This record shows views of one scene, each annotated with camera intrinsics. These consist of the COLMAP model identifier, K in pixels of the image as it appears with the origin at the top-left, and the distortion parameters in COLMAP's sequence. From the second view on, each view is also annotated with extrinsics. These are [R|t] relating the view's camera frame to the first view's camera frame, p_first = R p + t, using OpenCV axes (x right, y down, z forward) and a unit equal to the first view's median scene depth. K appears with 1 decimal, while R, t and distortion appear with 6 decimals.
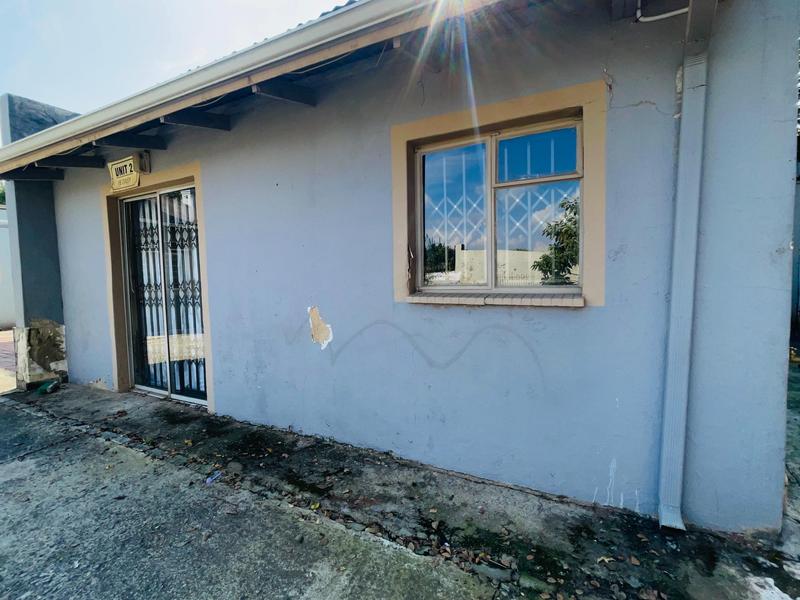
lens RADIAL K [[392.2, 0, 405.1], [0, 392.2, 303.6], [0, 0, 1]] dist [-0.000142, 0.003503]
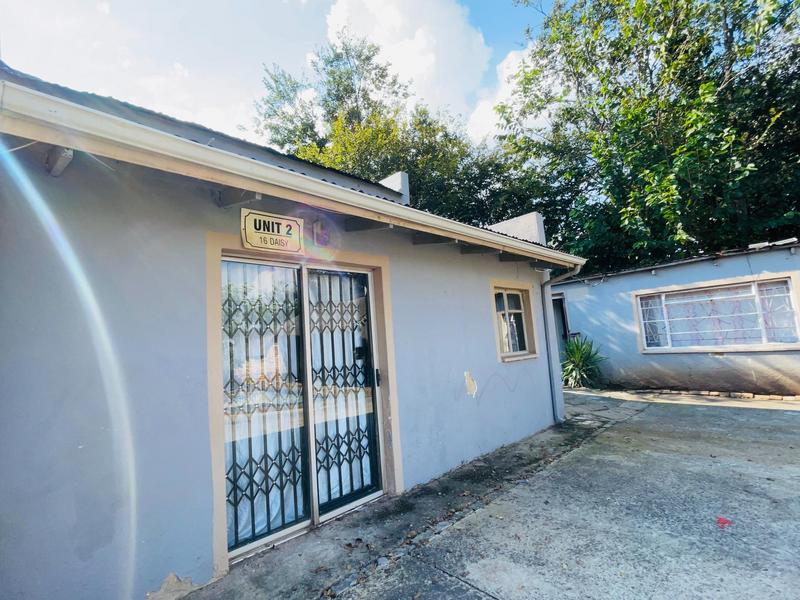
lens RADIAL K [[392.2, 0, 402.4], [0, 392.2, 297.0], [0, 0, 1]] dist [-0.000142, 0.003503]
pose [[0.276469, 0.114170, 0.954217, -2.060054], [0.129599, 0.979419, -0.154734, -0.082415], [-0.952244, 0.166445, 0.255983, 0.888106]]
